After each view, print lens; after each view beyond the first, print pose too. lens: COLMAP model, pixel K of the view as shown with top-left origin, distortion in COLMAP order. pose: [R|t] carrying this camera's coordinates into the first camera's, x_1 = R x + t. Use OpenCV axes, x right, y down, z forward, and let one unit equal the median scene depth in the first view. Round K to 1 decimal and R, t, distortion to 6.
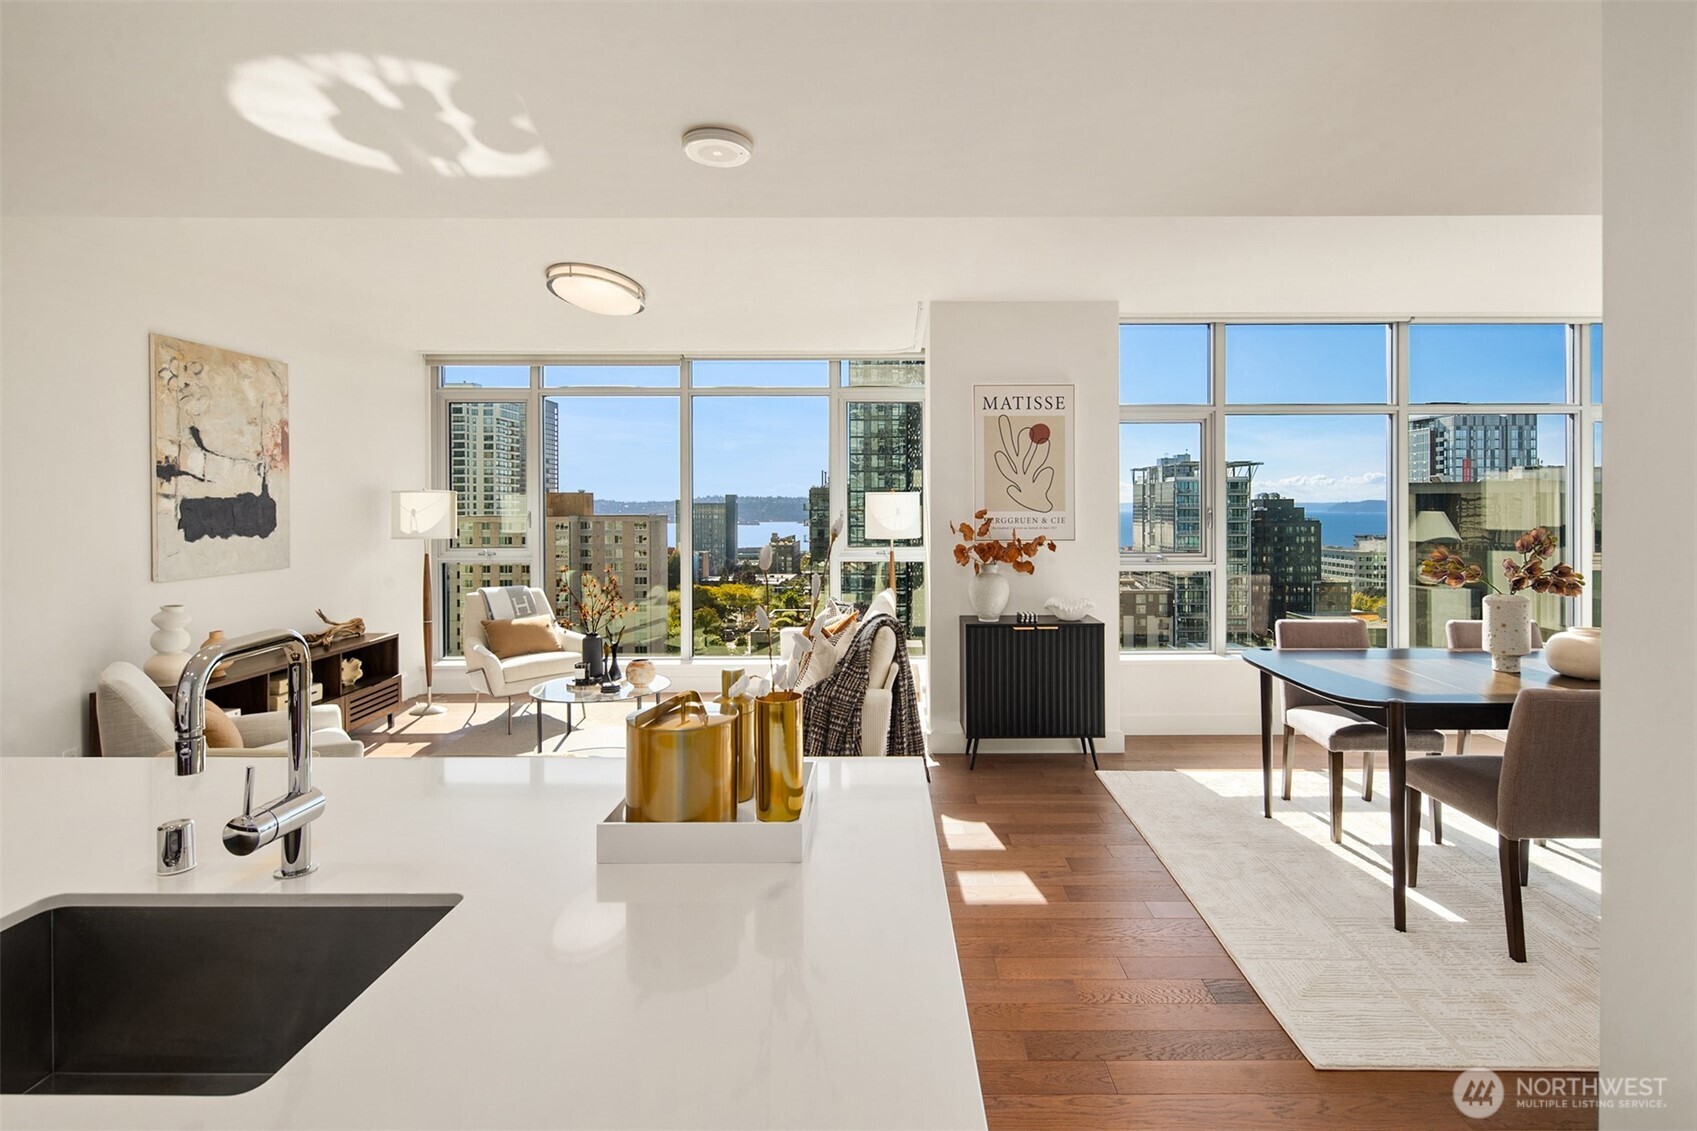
lens RADIAL K [[829.9, 0, 852.2], [0, 829.9, 510.0], [0, 0, 1]] dist [-0.004338, -0.001686]
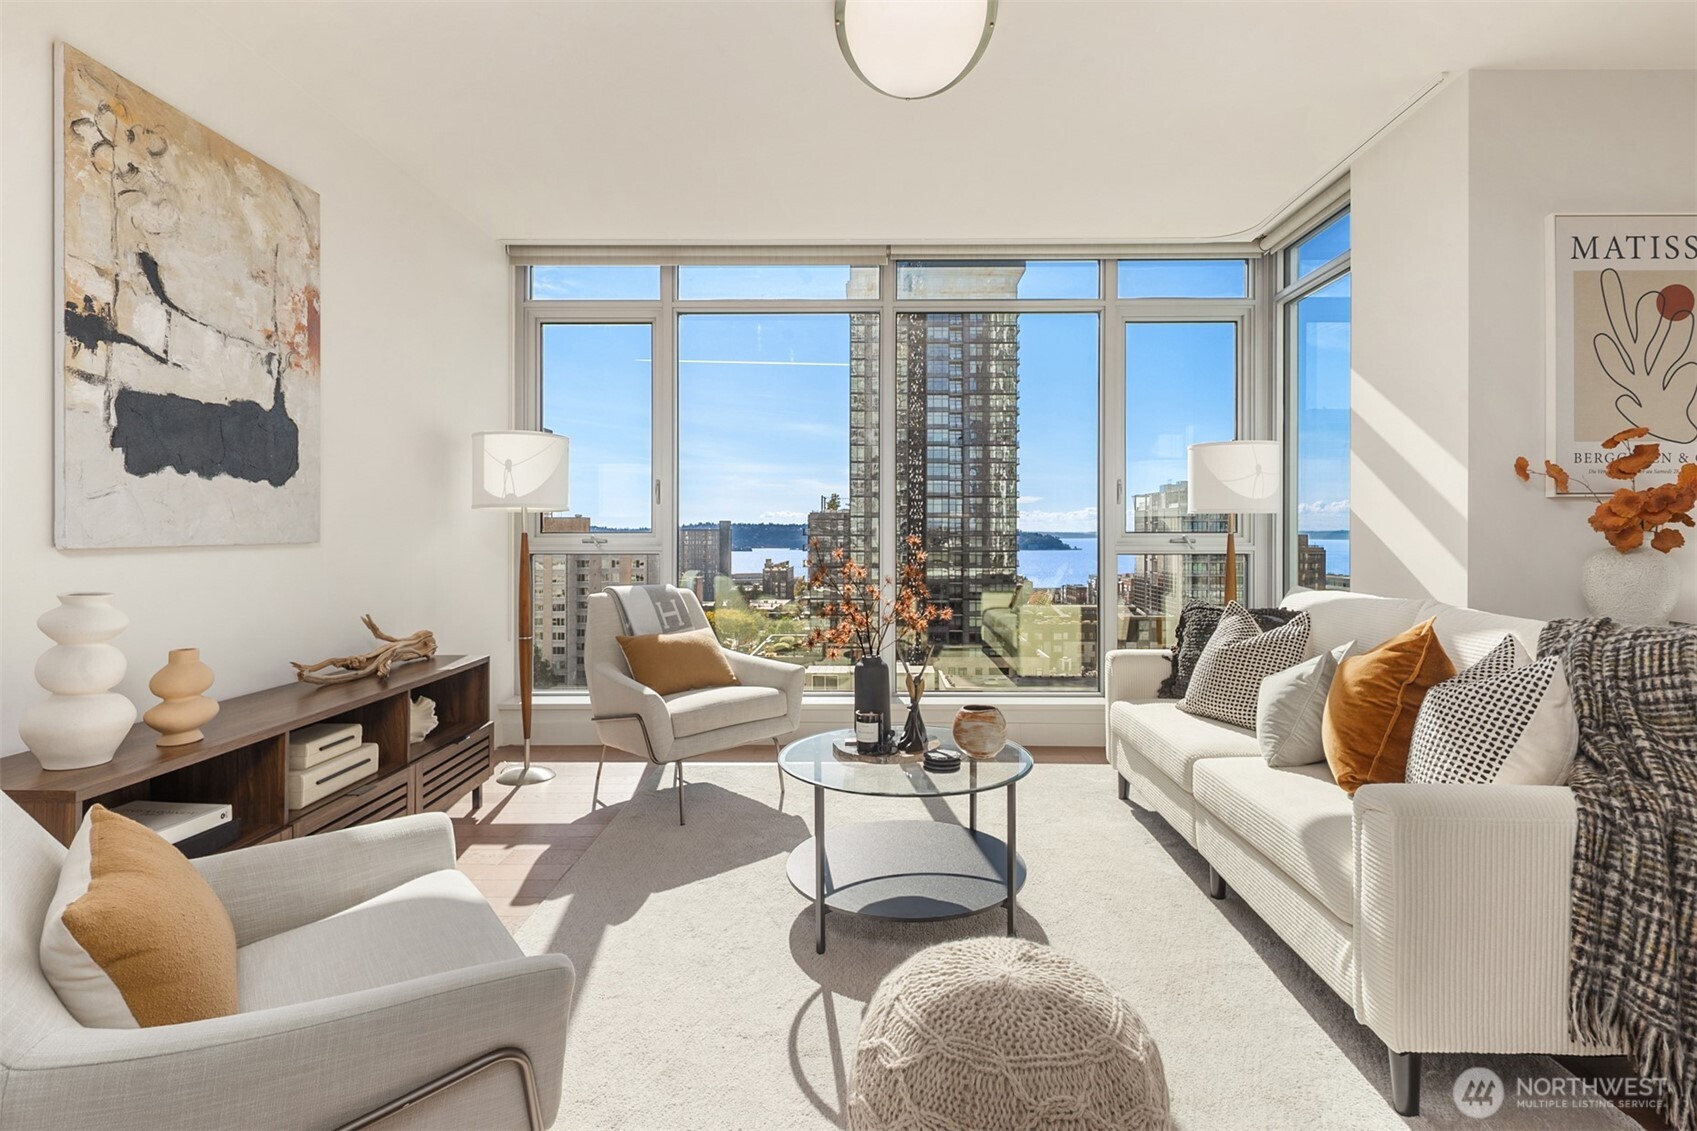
lens RADIAL K [[823.4, 0, 848.3], [0, 823.4, 532.1], [0, 0, 1]] dist [-0.004289, -0.001239]
pose [[0.999983, 0.004904, 0.003218, -0.332740], [-0.004887, 0.999975, -0.005175, 0.068592], [-0.003244, 0.005159, 0.999981, 0.452380]]
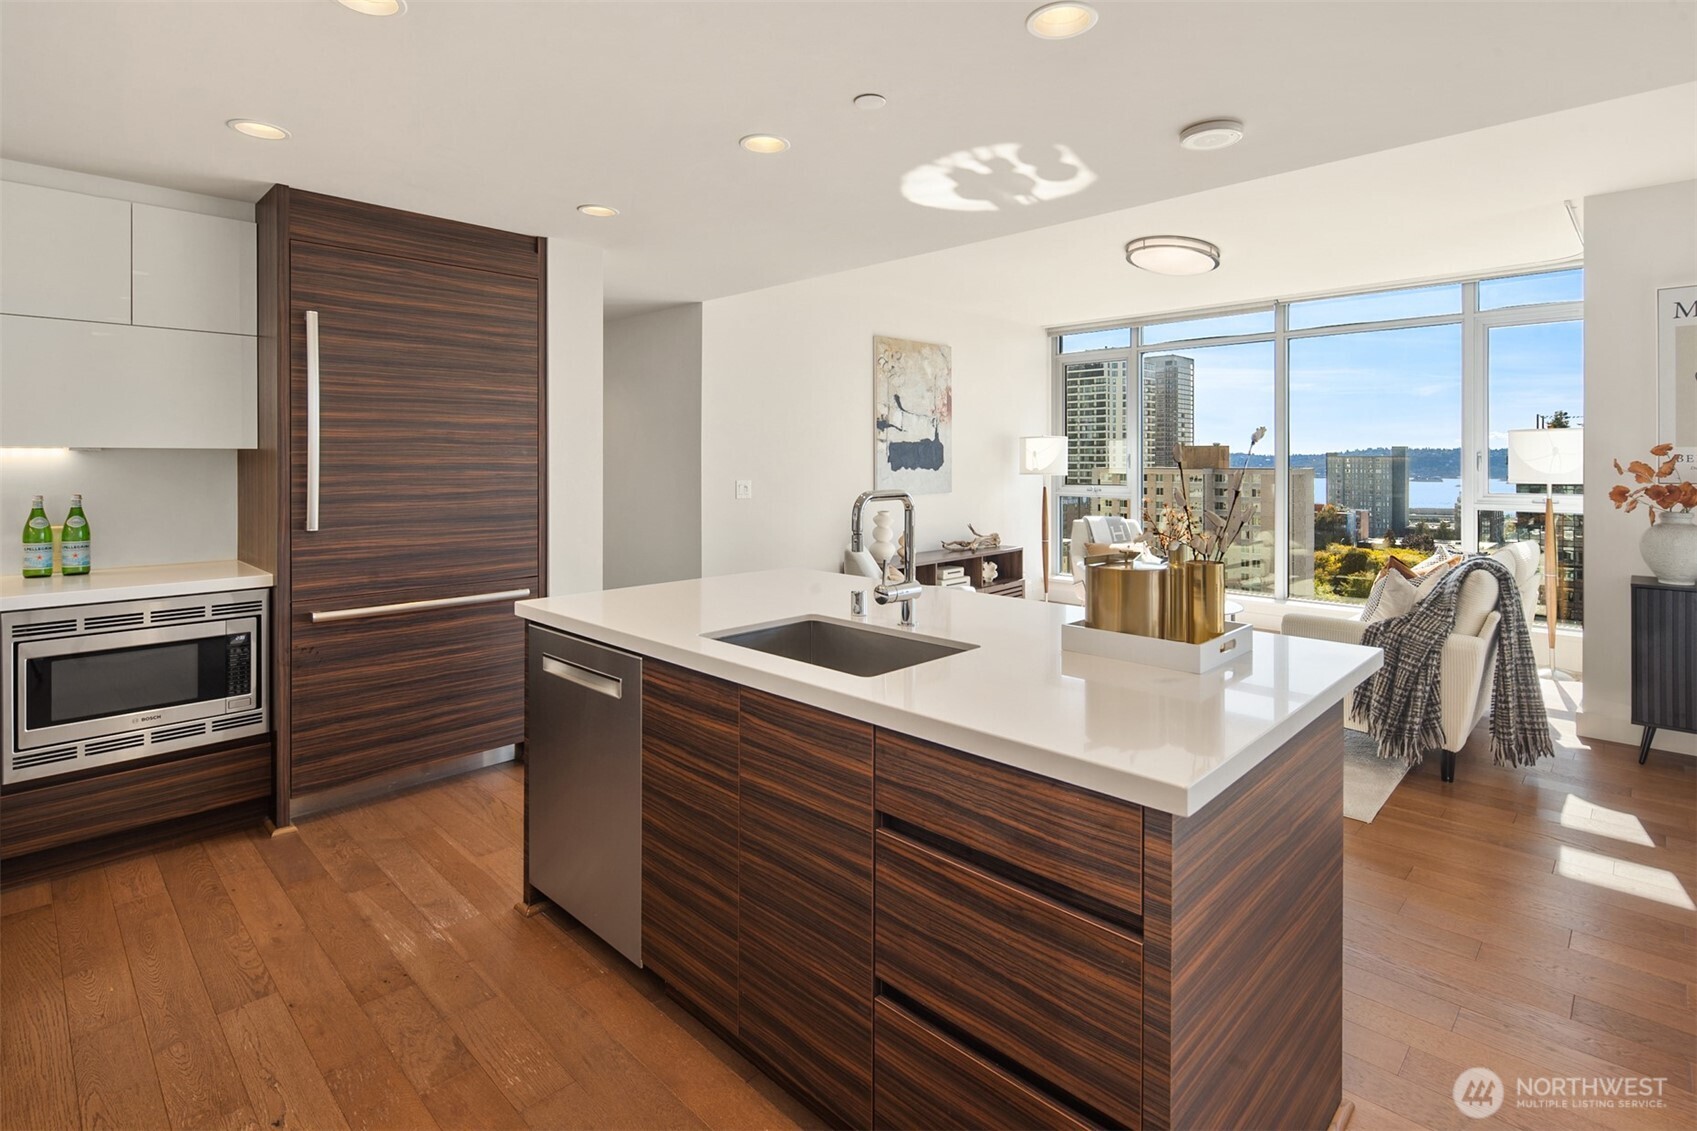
lens RADIAL K [[785.2, 0, 824.8], [0, 785.2, 466.6], [0, 0, 1]] dist [-0.001596, -0.000174]
pose [[0.712448, 0.008396, -0.701675, 0.105707], [-0.004367, 0.999962, 0.007531, 0.018567], [0.701711, -0.002301, 0.712458, -0.101596]]
